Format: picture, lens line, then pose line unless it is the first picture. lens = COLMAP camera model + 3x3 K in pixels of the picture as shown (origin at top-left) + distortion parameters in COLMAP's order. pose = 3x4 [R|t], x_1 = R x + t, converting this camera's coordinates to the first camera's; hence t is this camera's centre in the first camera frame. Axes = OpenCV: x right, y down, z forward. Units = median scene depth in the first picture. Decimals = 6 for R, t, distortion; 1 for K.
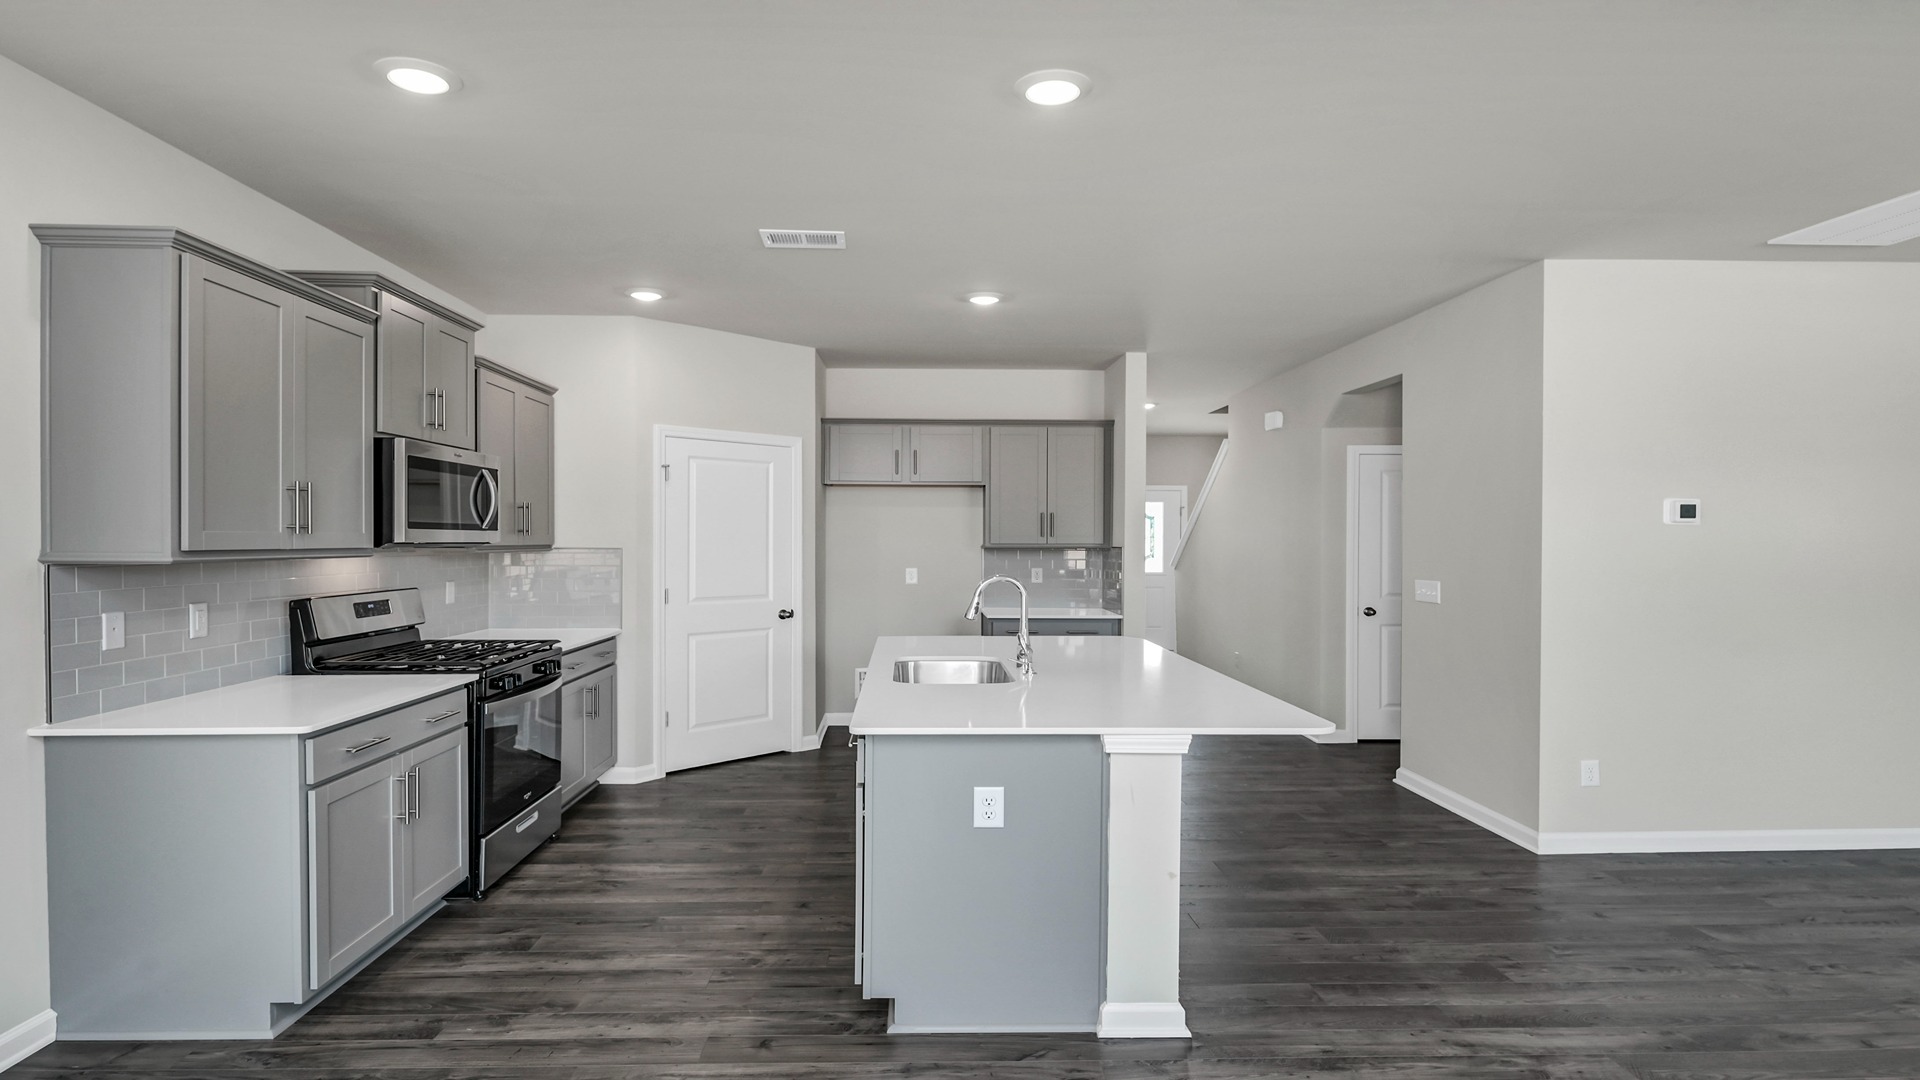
lens RADIAL K [[1024.0, 0, 960.0], [0, 1024.0, 540.0], [0, 0, 1]] dist [0.000568, -0.000957]
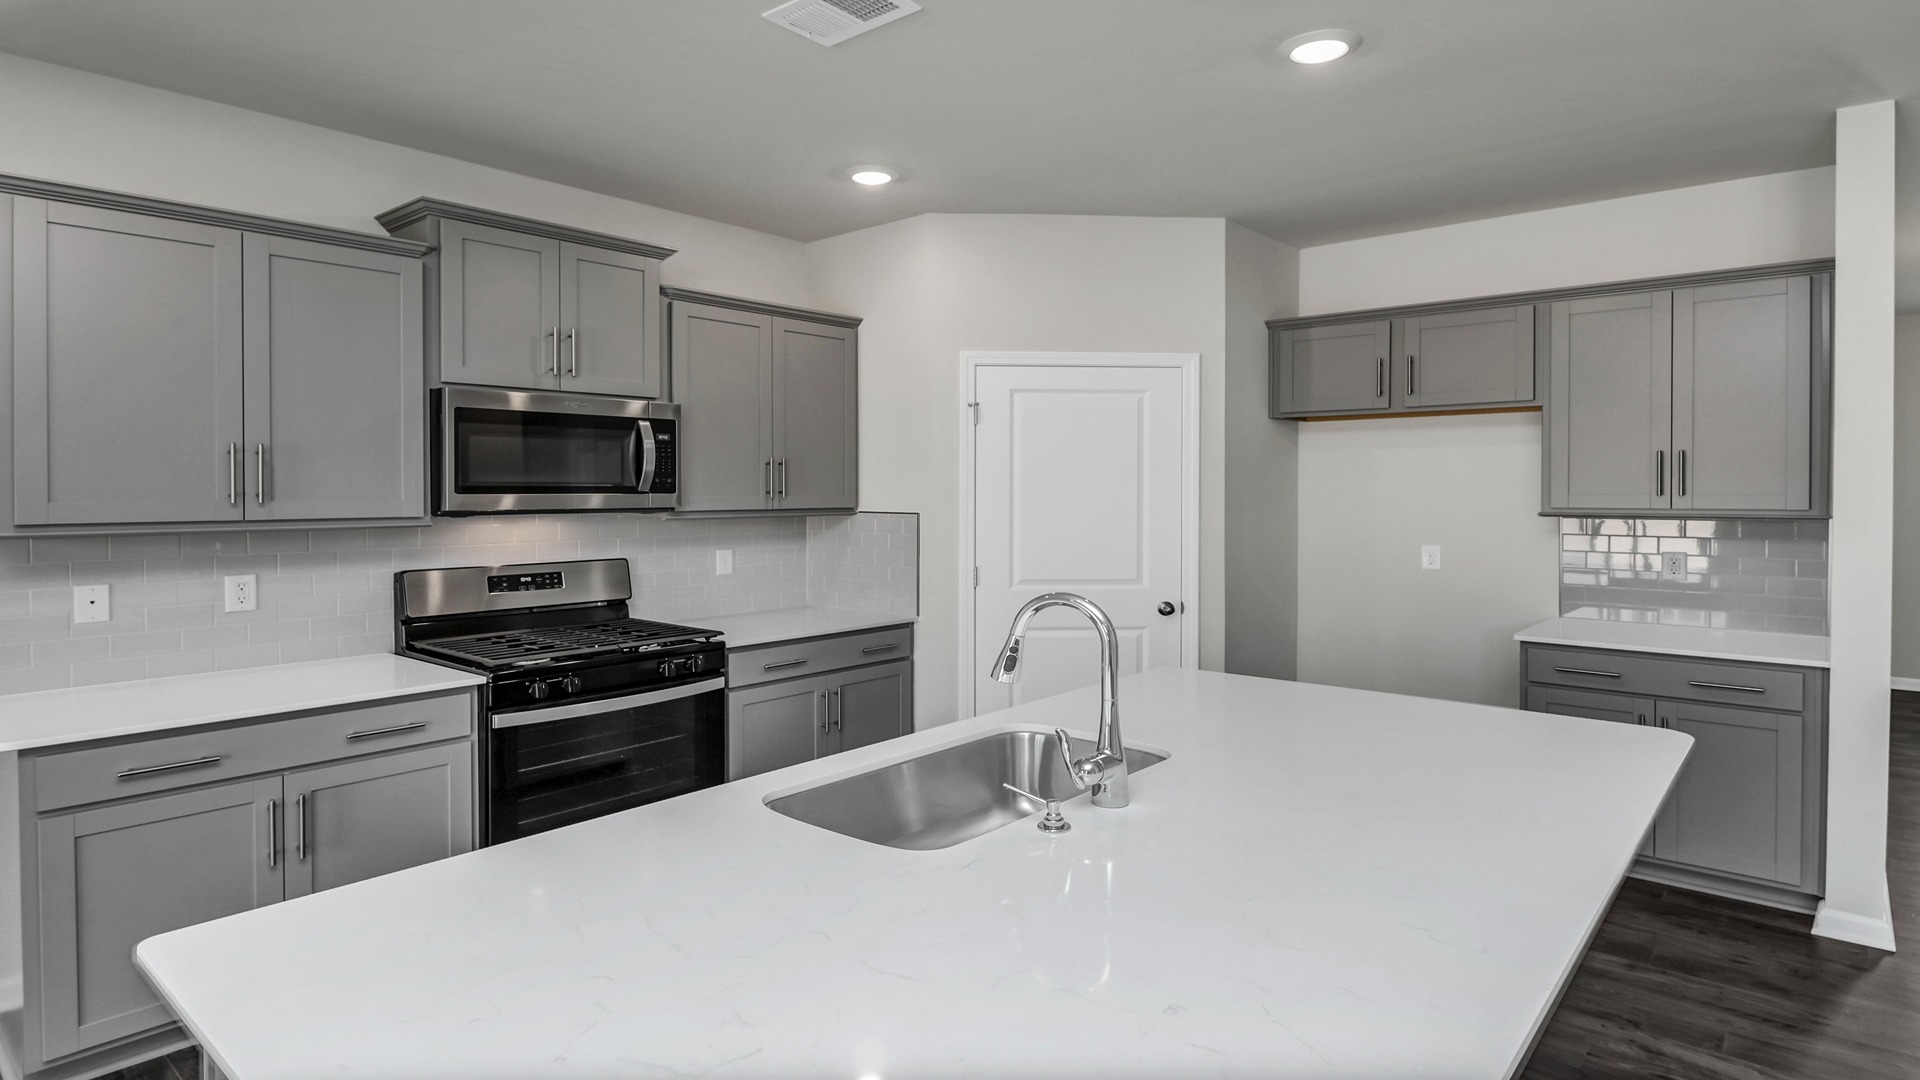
lens RADIAL K [[1031.6, 0, 960.3], [0, 1031.6, 519.7], [0, 0, 1]] dist [0.004628, -0.000248]
pose [[0.729596, 0.017309, -0.683659, 0.253325], [0.002129, 0.999617, 0.027581, -0.009362], [0.683875, -0.021579, 0.729280, 0.481796]]
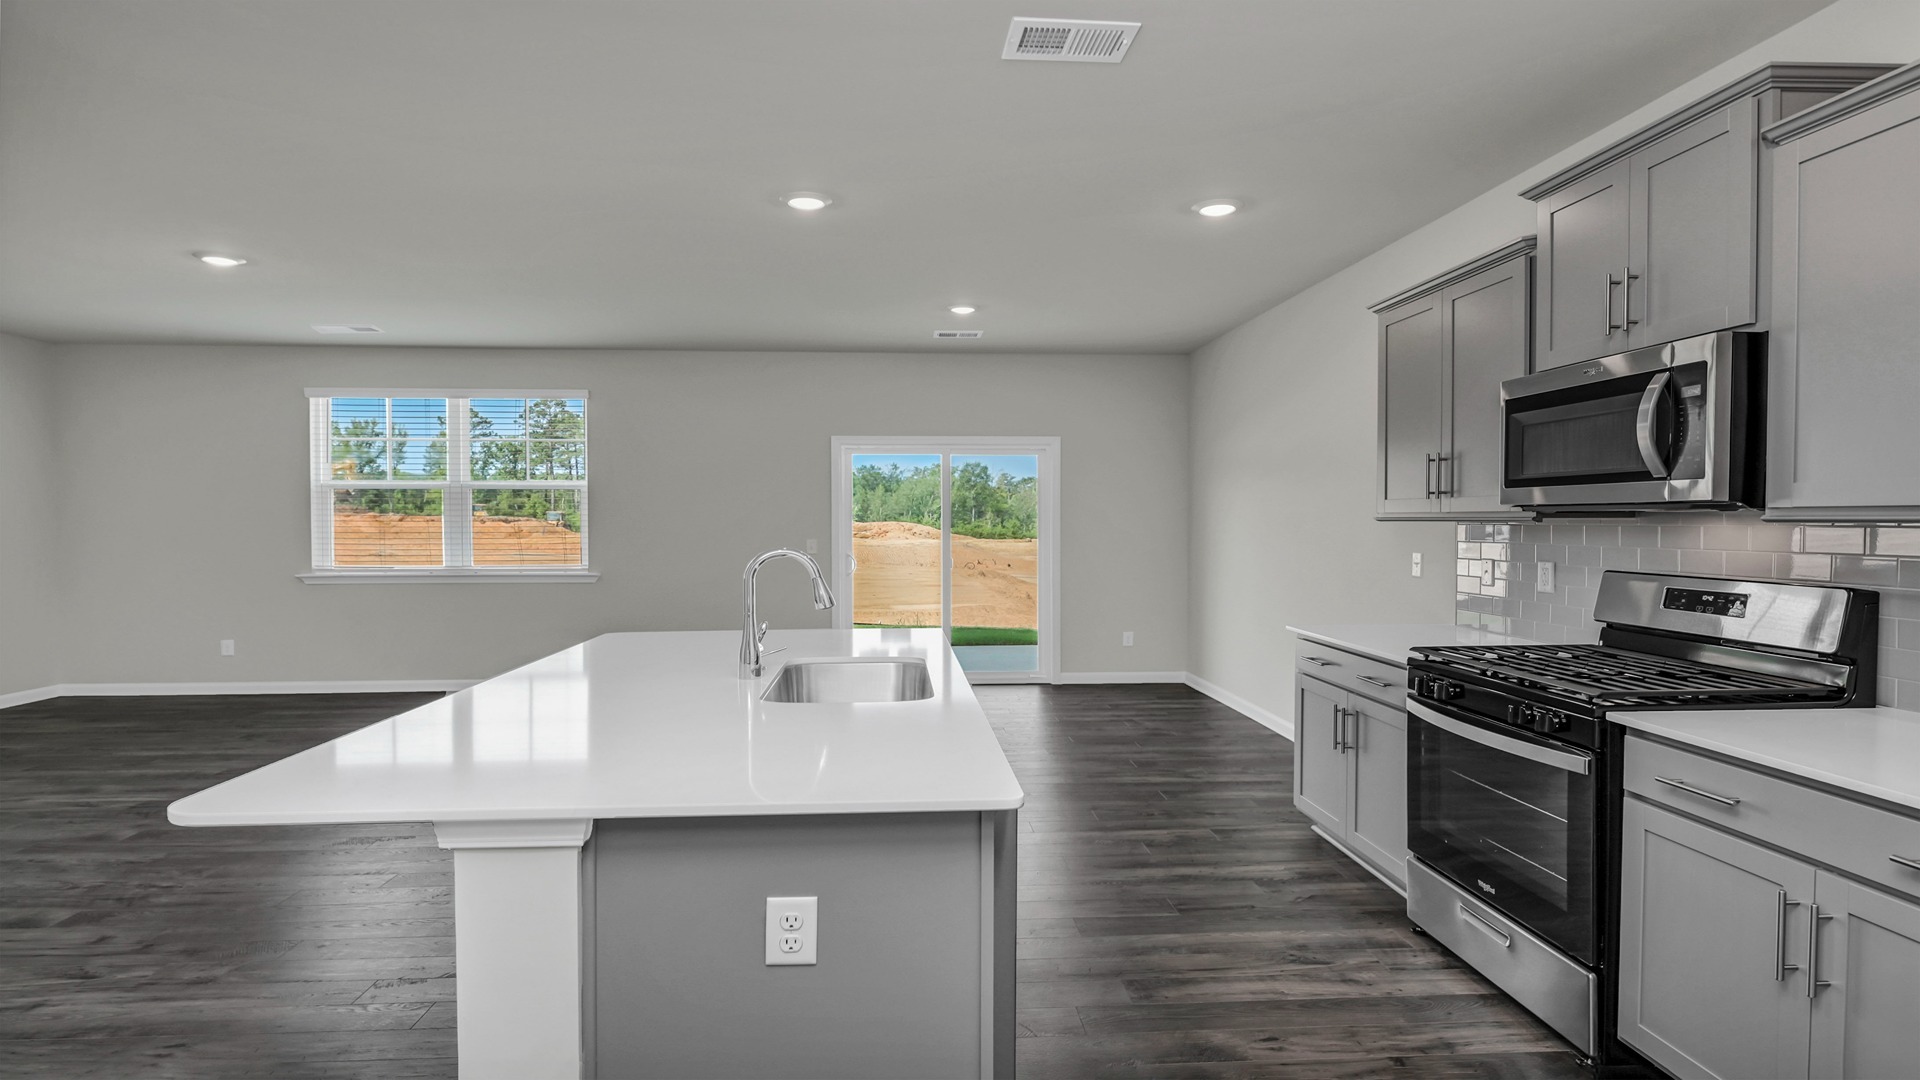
lens RADIAL K [[1019.0, 0, 934.6], [0, 1019.0, 543.7], [0, 0, 1]] dist [0.018042, -0.000331]
pose [[-1.000000, 0.000481, 0.000191, -0.054720], [0.000486, 0.999688, 0.024973, 0.009342], [-0.000179, 0.024973, -0.999688, 1.338053]]
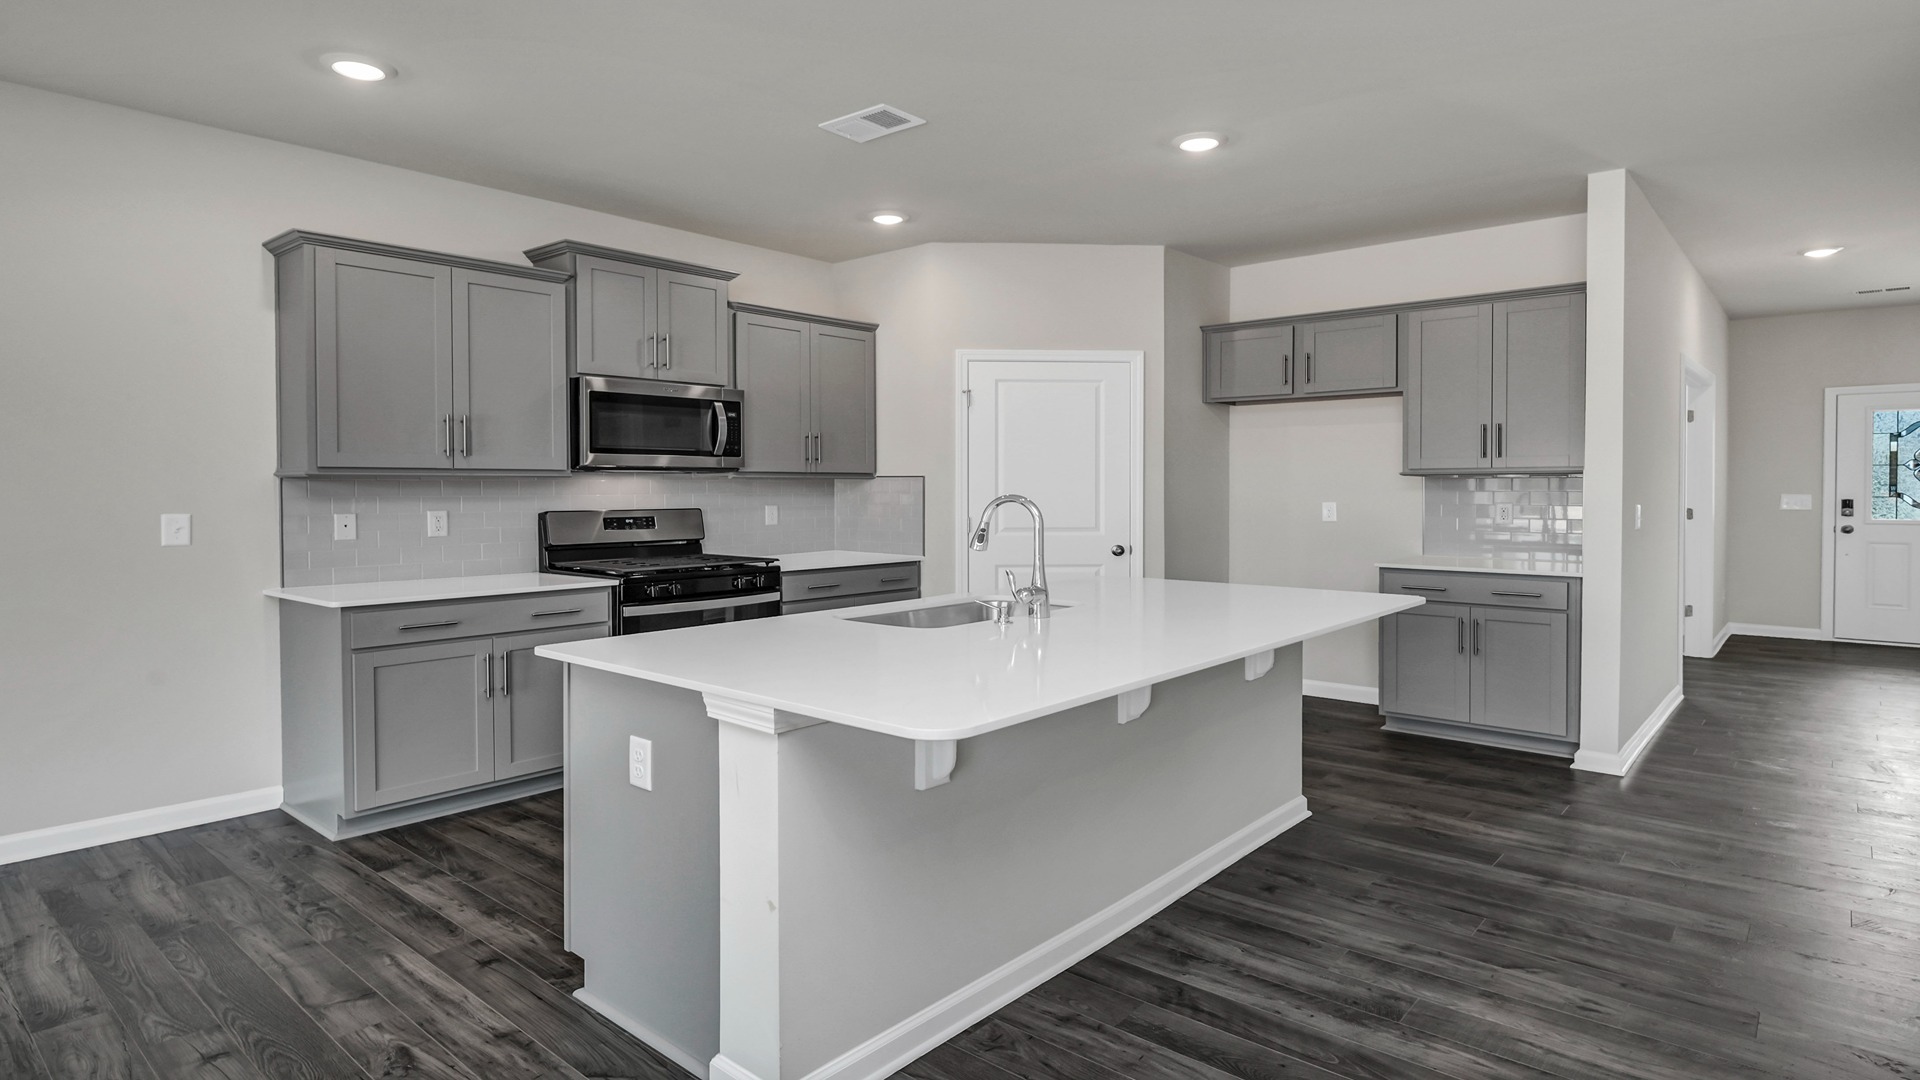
lens RADIAL K [[1029.5, 0, 966.4], [0, 1029.5, 499.2], [0, 0, 1]] dist [0.001447, 0.000200]
pose [[0.731332, 0.003218, -0.682014, 0.422189], [0.004110, 0.999950, 0.009125, 0.023655], [0.682009, -0.009477, 0.731282, 0.312756]]
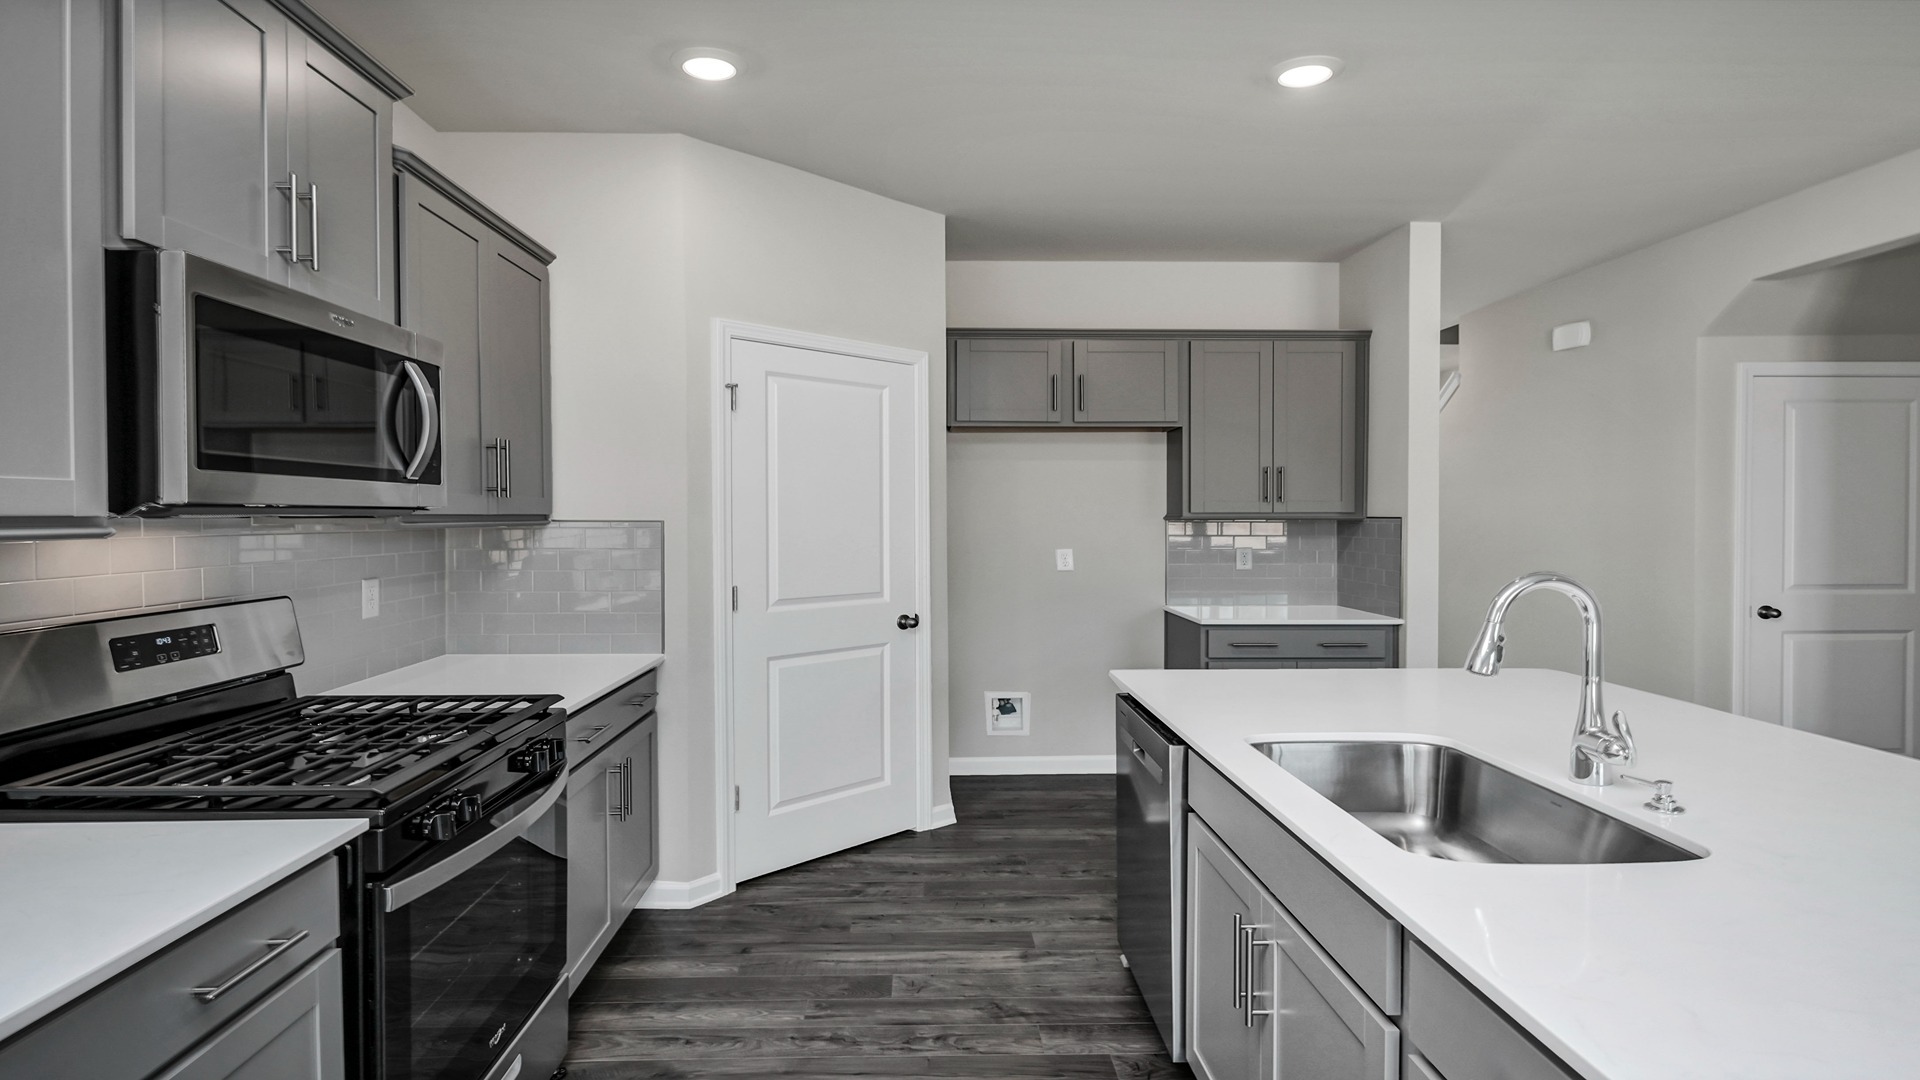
lens RADIAL K [[1036.2, 0, 948.2], [0, 1036.2, 535.5], [0, 0, 1]] dist [0.001677, -0.001061]
pose [[0.999857, -0.003564, -0.016556, -0.164368], [0.003880, 0.999810, 0.019120, 0.006341], [0.016484, -0.019182, 0.999680, 0.422676]]
